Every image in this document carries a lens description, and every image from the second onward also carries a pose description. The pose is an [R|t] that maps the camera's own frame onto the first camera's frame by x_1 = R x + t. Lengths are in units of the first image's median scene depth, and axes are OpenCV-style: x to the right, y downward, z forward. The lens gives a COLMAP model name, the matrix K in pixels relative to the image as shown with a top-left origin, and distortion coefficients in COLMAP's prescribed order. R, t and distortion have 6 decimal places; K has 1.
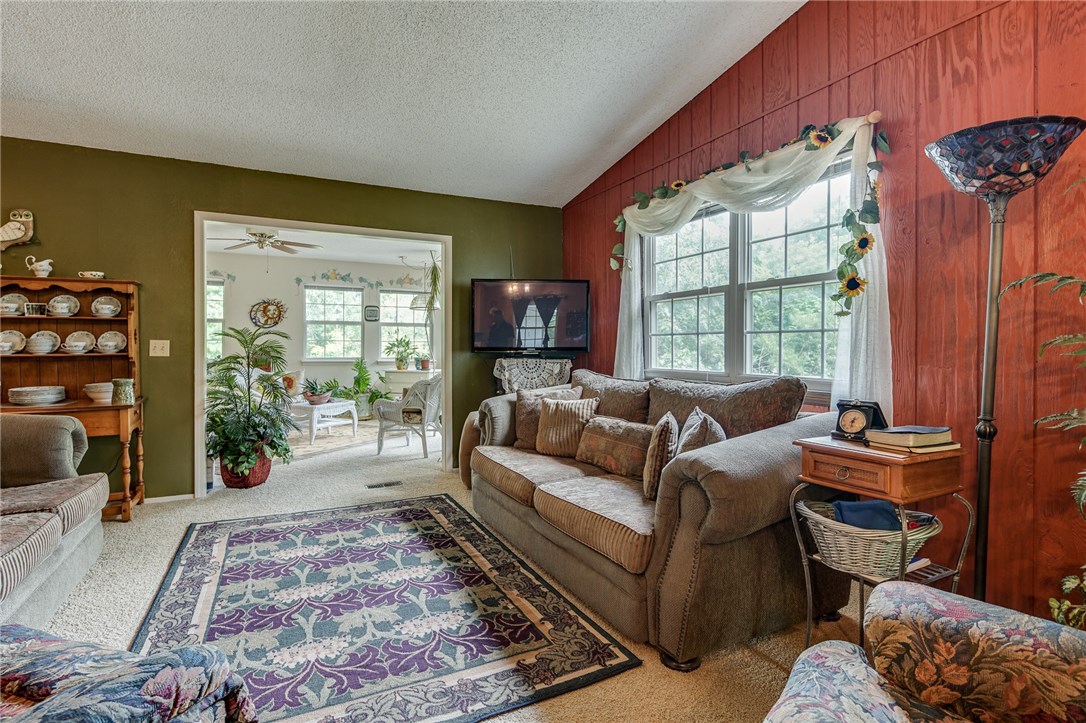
lens RADIAL K [[539.8, 0, 541.5], [0, 539.8, 351.9], [0, 0, 1]] dist [-0.000159, -0.000277]
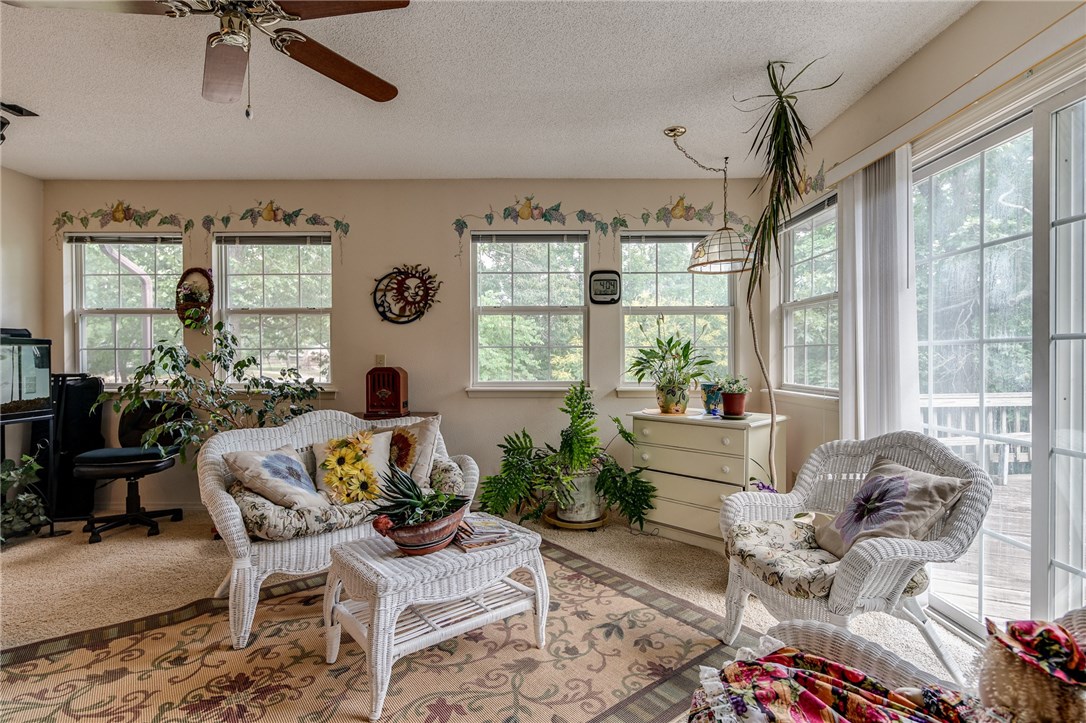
lens RADIAL K [[526.1, 0, 542.4], [0, 526.1, 362.3], [0, 0, 1]] dist [0.000070, 0.000043]
pose [[0.896209, -0.002387, -0.443626, -0.410904], [0.003894, 0.999989, 0.002487, -0.019699], [0.443615, -0.003956, 0.896209, 1.451752]]
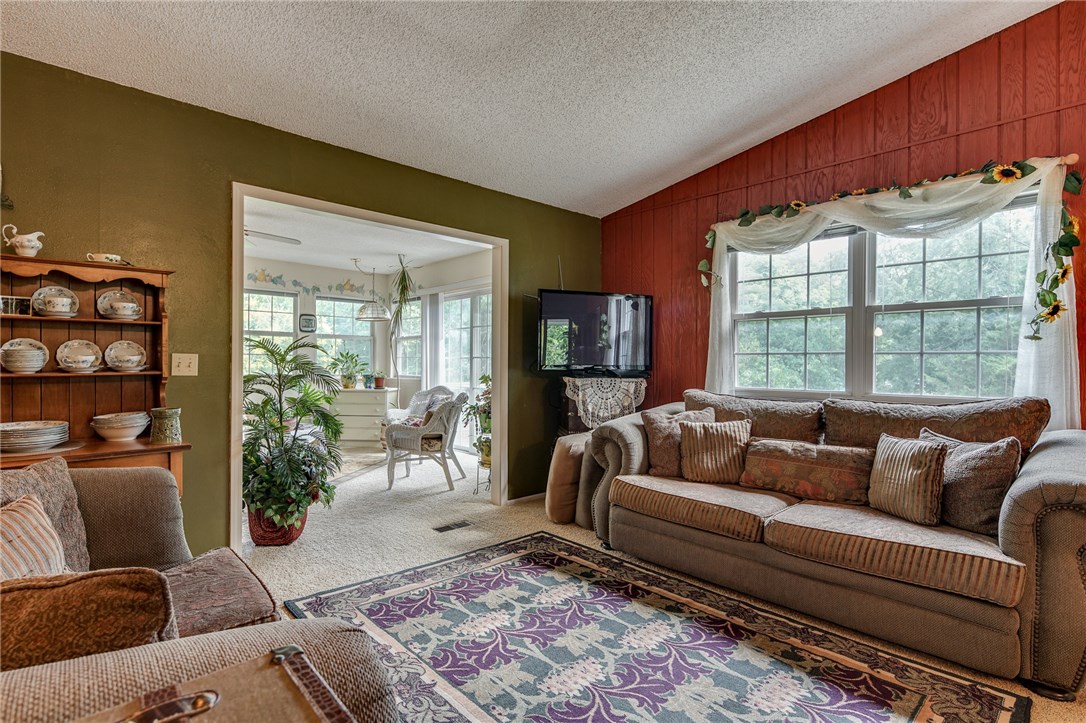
lens RADIAL K [[538.6, 0, 544.4], [0, 538.6, 366.7], [0, 0, 1]] dist [-0.000984, -0.001520]
pose [[0.958703, 0.004826, 0.284367, -0.500010], [-0.004534, 0.999988, -0.001685, -0.005423], [-0.284372, 0.000326, 0.958714, 0.182049]]
